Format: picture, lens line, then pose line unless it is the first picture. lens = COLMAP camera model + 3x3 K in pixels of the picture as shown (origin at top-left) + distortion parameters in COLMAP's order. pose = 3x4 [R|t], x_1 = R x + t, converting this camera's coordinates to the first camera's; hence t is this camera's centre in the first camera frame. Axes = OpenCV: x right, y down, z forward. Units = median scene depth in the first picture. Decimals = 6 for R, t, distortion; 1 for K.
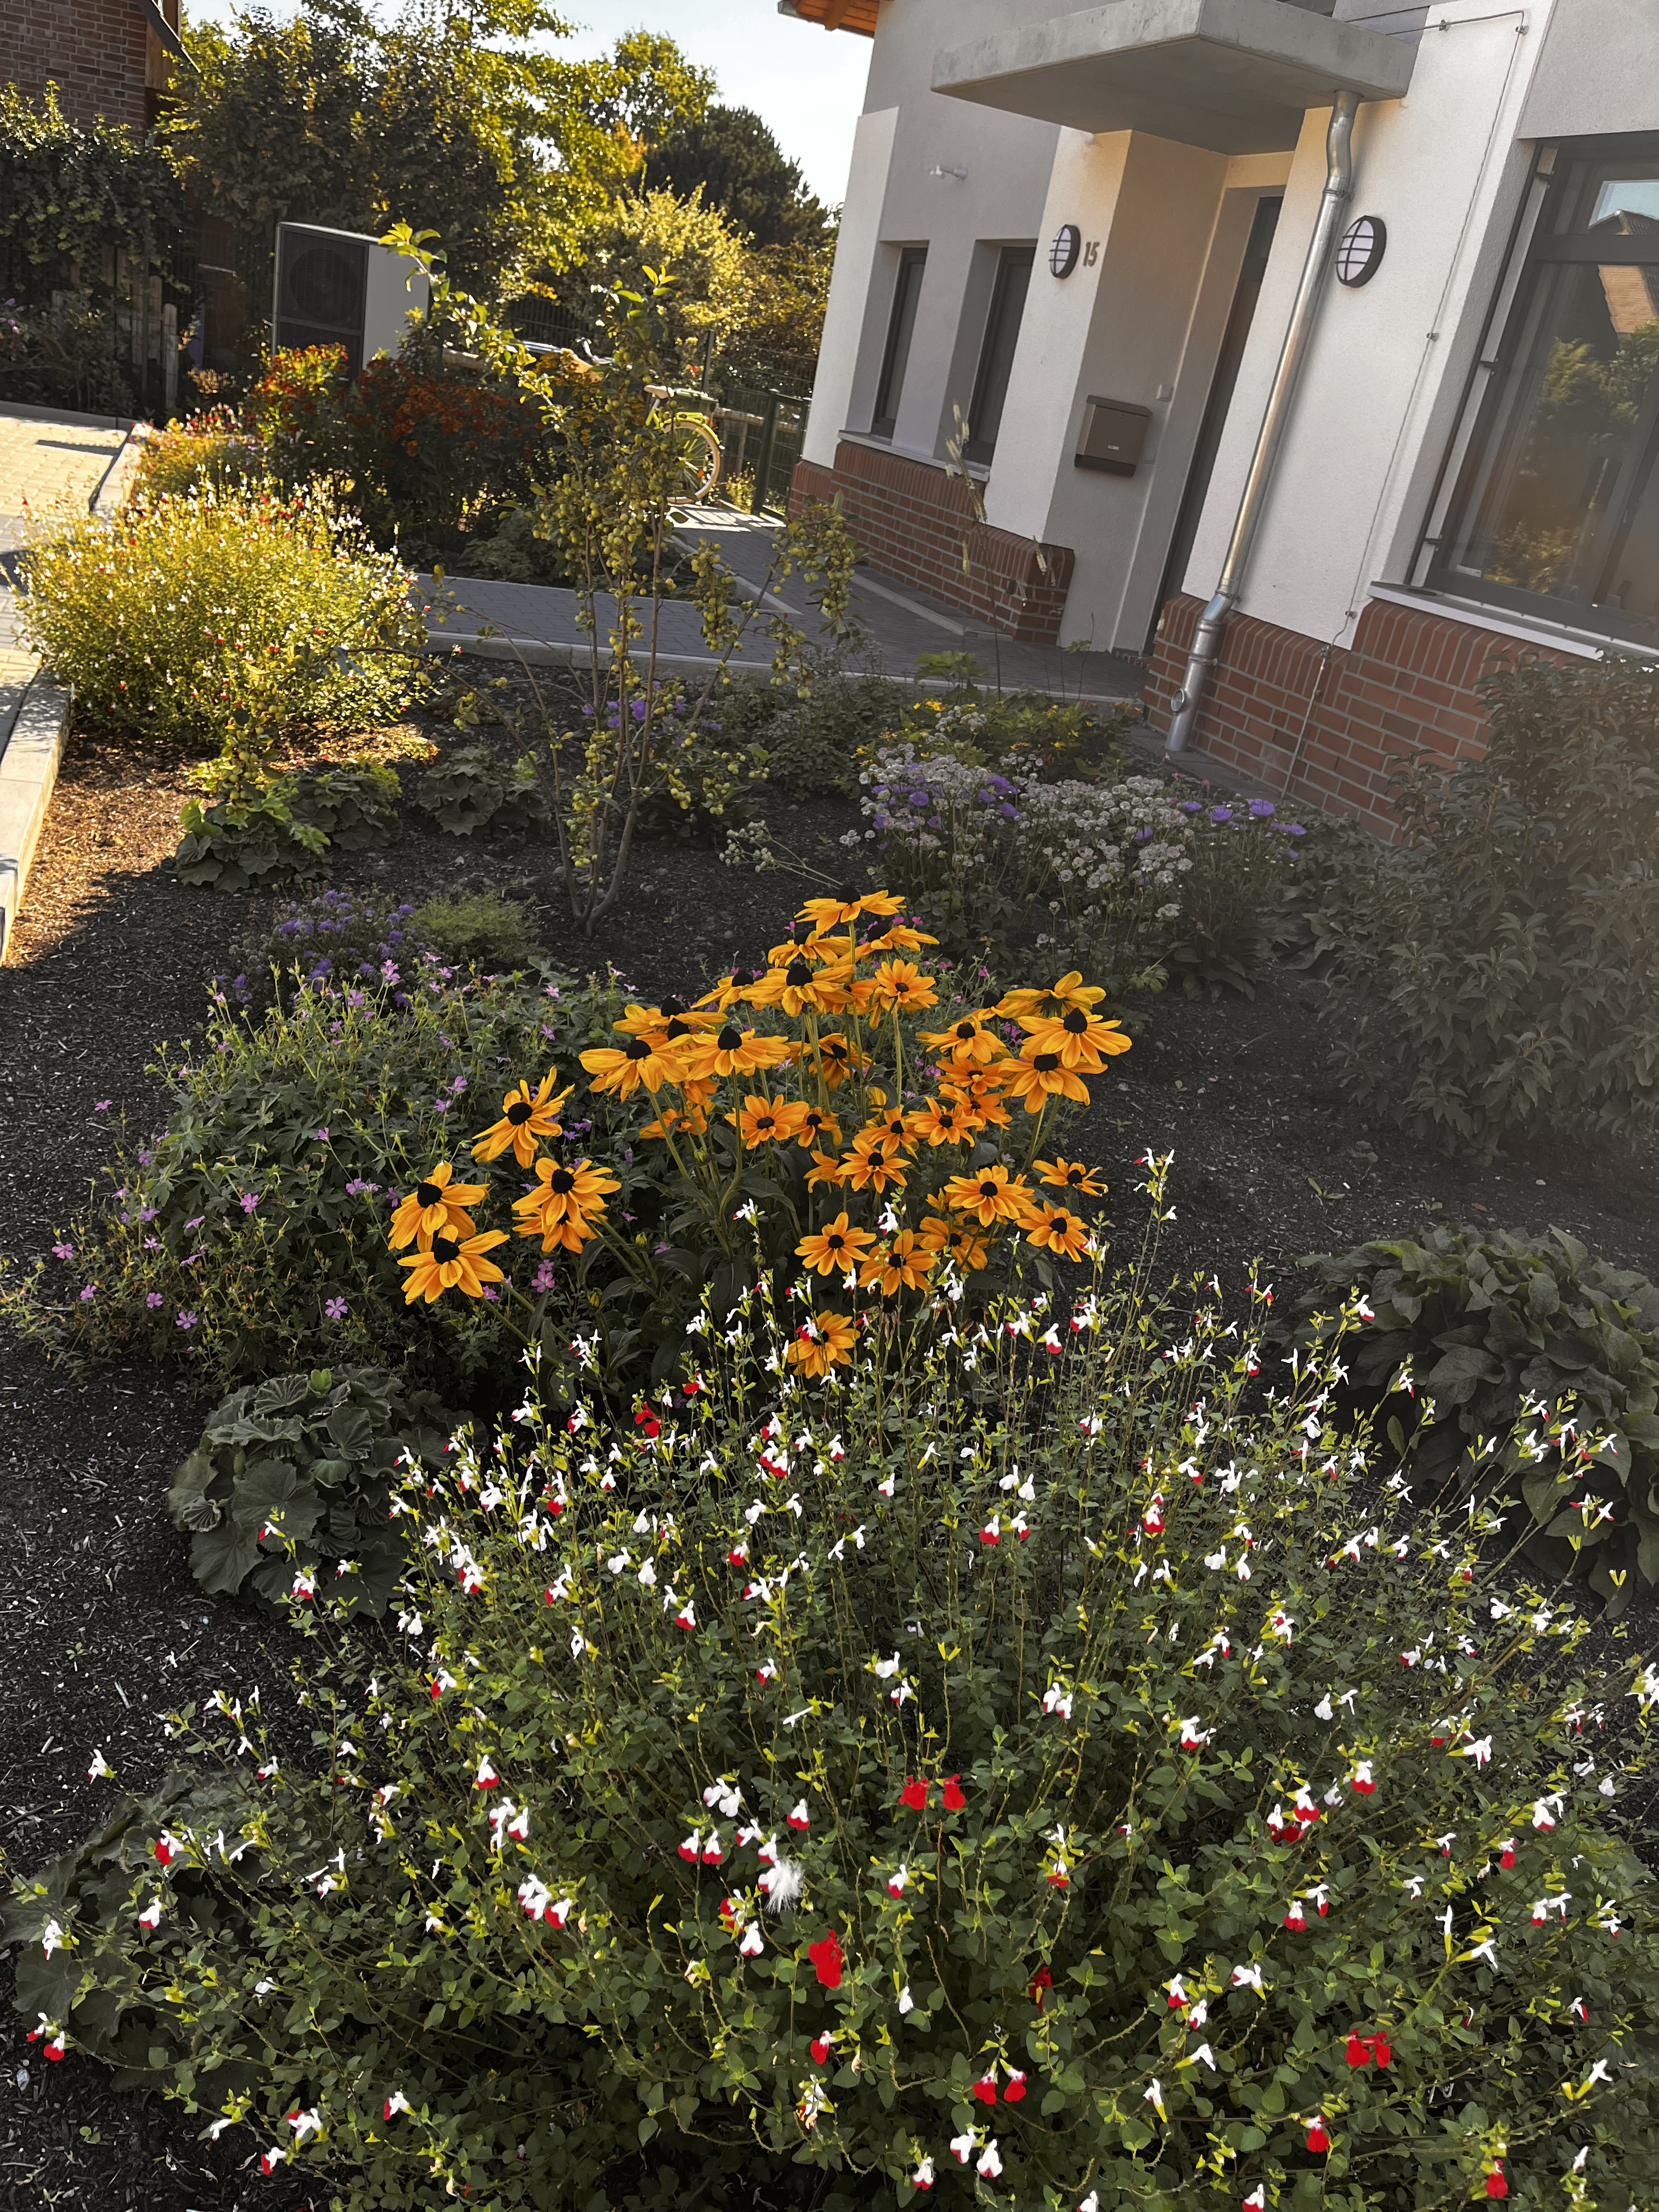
lens RADIAL K [[1755.4, 0, 829.5], [0, 1755.4, 1106.0], [0, 0, 1]] dist [0.171448, -0.000228]
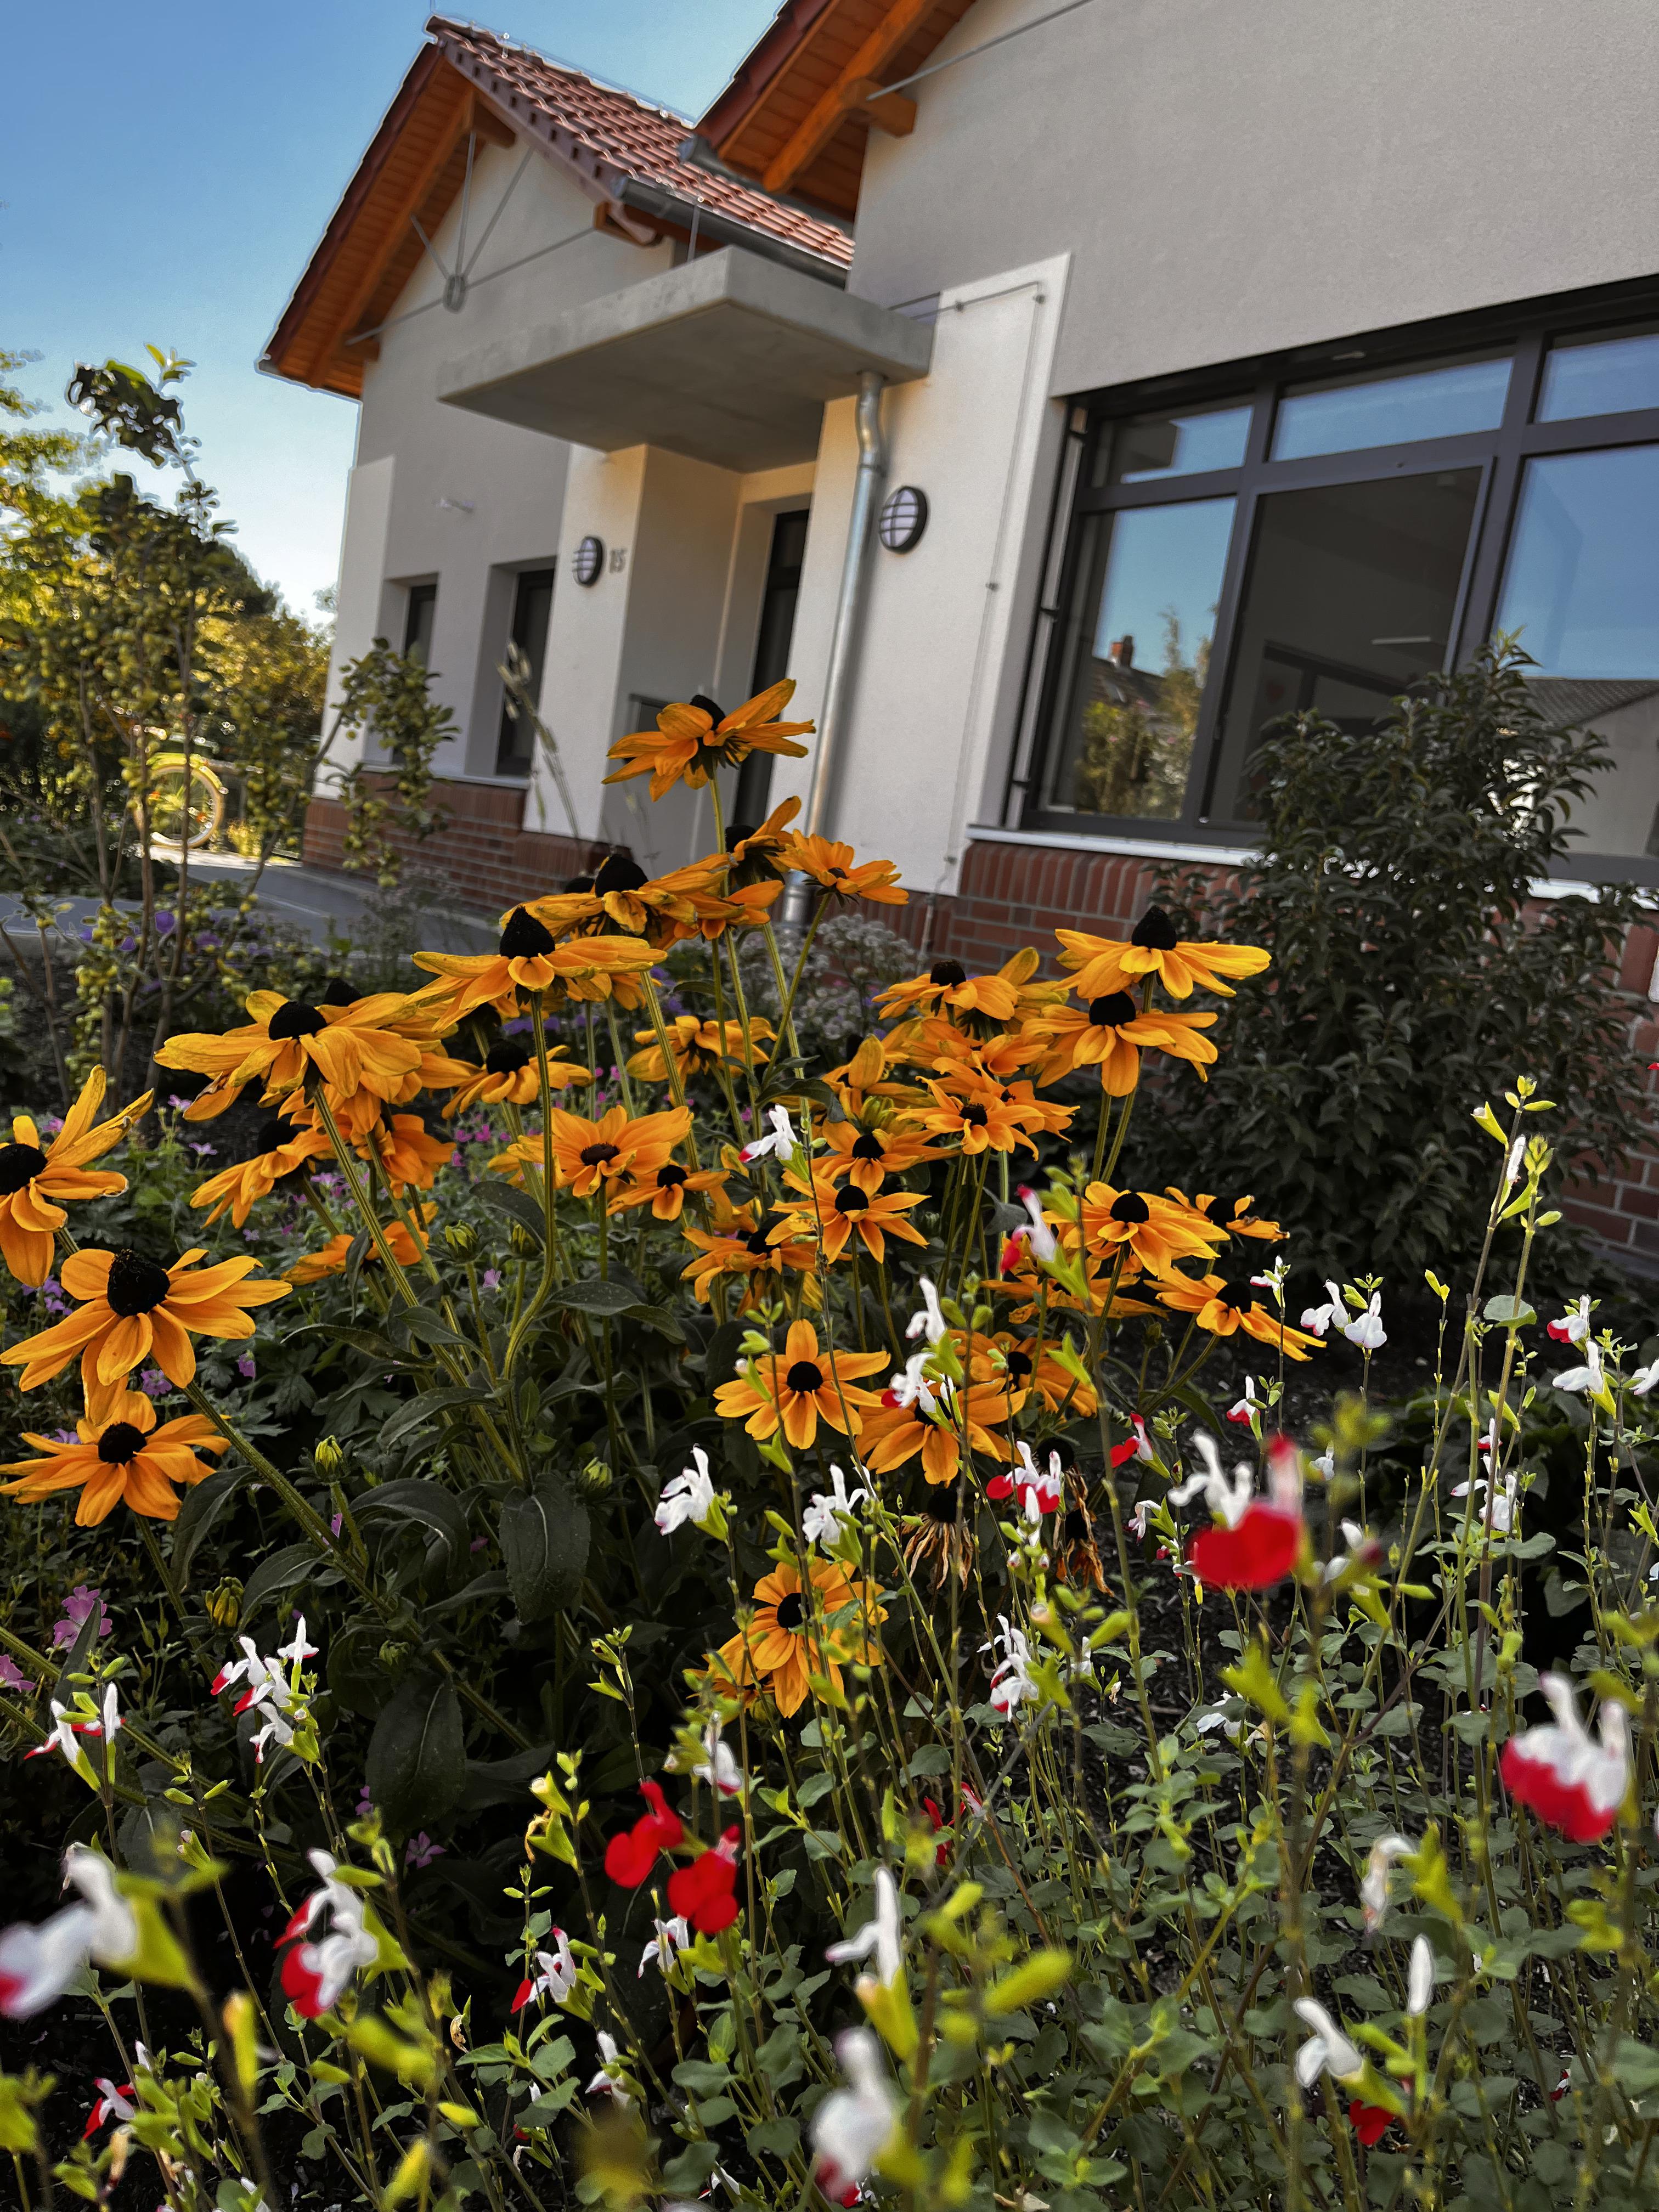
lens RADIAL K [[1764.2, 0, 829.5], [0, 1764.2, 1106.0], [0, 0, 1]] dist [0.076786, -0.001013]
pose [[0.960782, -0.076256, 0.266613, -0.031115], [0.132085, 0.971221, -0.198203, 0.029988], [-0.243826, 0.225645, 0.943204, 0.168851]]
